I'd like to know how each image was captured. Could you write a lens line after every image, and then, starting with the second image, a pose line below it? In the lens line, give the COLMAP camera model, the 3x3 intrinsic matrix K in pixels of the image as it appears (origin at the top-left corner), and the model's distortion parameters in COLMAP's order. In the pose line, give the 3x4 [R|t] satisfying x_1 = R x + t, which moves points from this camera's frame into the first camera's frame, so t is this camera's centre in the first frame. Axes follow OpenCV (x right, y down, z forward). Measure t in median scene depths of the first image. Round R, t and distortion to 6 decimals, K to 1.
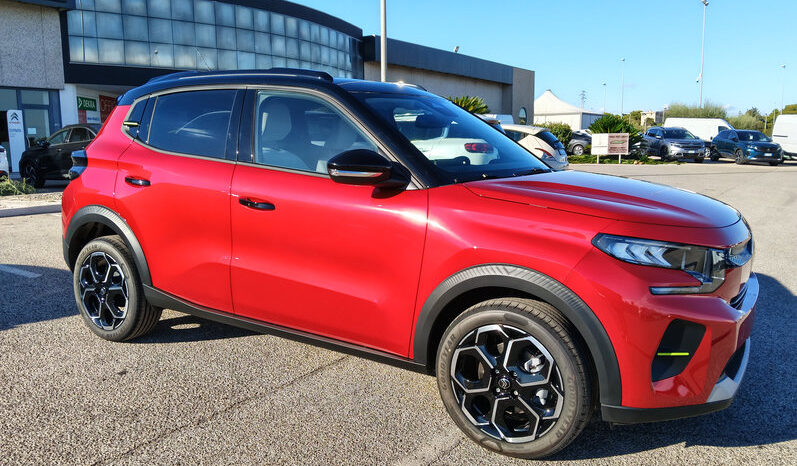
lens RADIAL K [[645.8, 0, 394.8], [0, 645.8, 237.7], [0, 0, 1]] dist [0.076975, -0.187071]
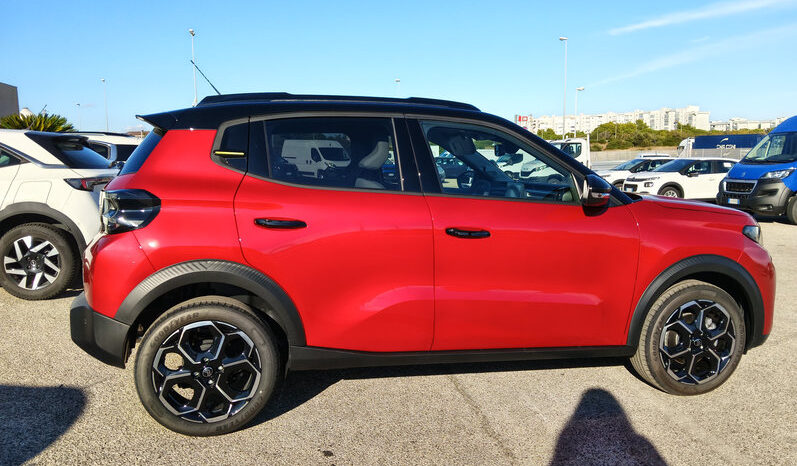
lens RADIAL K [[646.9, 0, 400.1], [0, 646.9, 231.2], [0, 0, 1]] dist [0.076902, -0.192000]
pose [[0.706339, -0.085929, 0.702639, -0.829864], [0.115753, 0.993265, 0.005108, -0.060466], [-0.698346, 0.077725, 0.711528, 0.296443]]
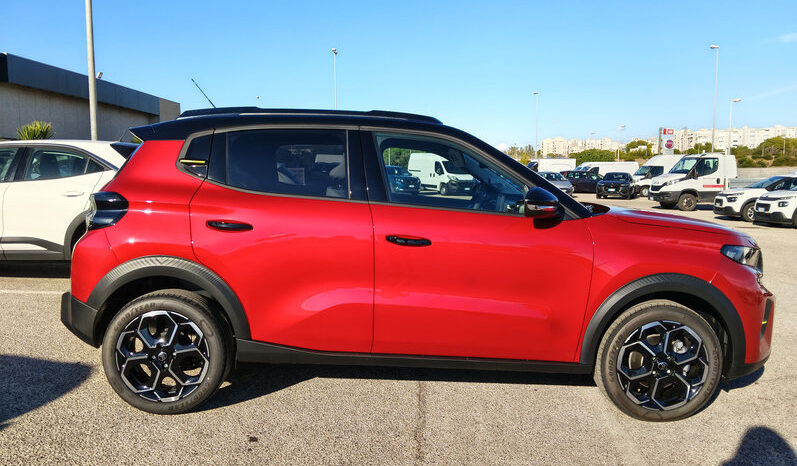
lens RADIAL K [[646.9, 0, 400.1], [0, 646.9, 231.2], [0, 0, 1]] dist [0.076902, -0.192000]
pose [[0.841316, -0.046900, 0.538505, -0.653512], [0.078833, 0.996223, -0.036397, -0.025919], [-0.534765, 0.073074, 0.841836, 0.107872]]
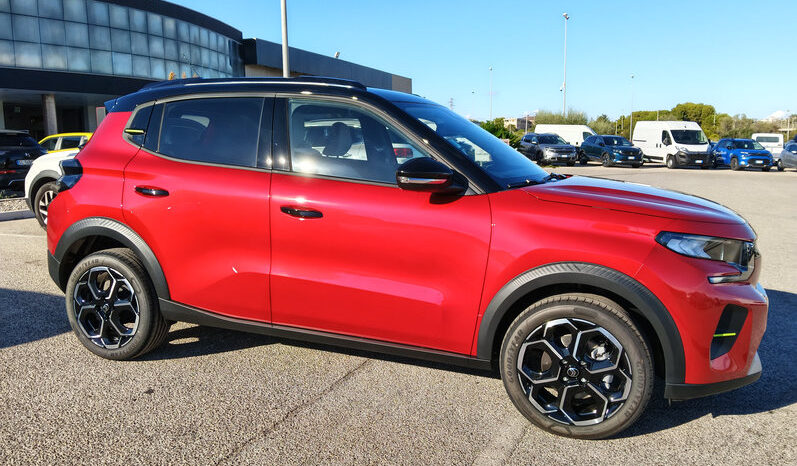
lens RADIAL K [[645.8, 0, 394.8], [0, 645.8, 237.7], [0, 0, 1]] dist [0.076975, -0.187071]
pose [[0.981209, -0.028990, 0.190756, -0.219091], [0.030414, 0.999527, -0.004542, -0.002899], [-0.190534, 0.010258, 0.981627, -0.009086]]
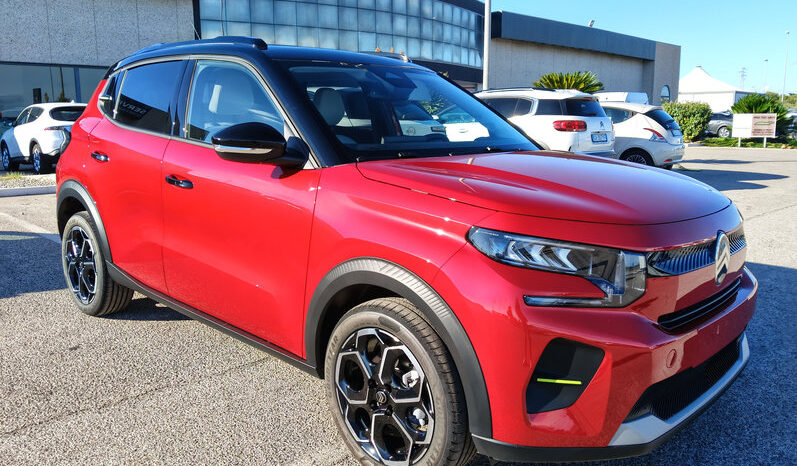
lens RADIAL K [[645.8, 0, 394.8], [0, 645.8, 237.7], [0, 0, 1]] dist [0.076975, -0.187071]
pose [[0.978598, 0.039534, -0.201947, 0.237287], [-0.033627, 0.998903, 0.032601, -0.009978], [0.203014, -0.025112, 0.978854, 0.113805]]
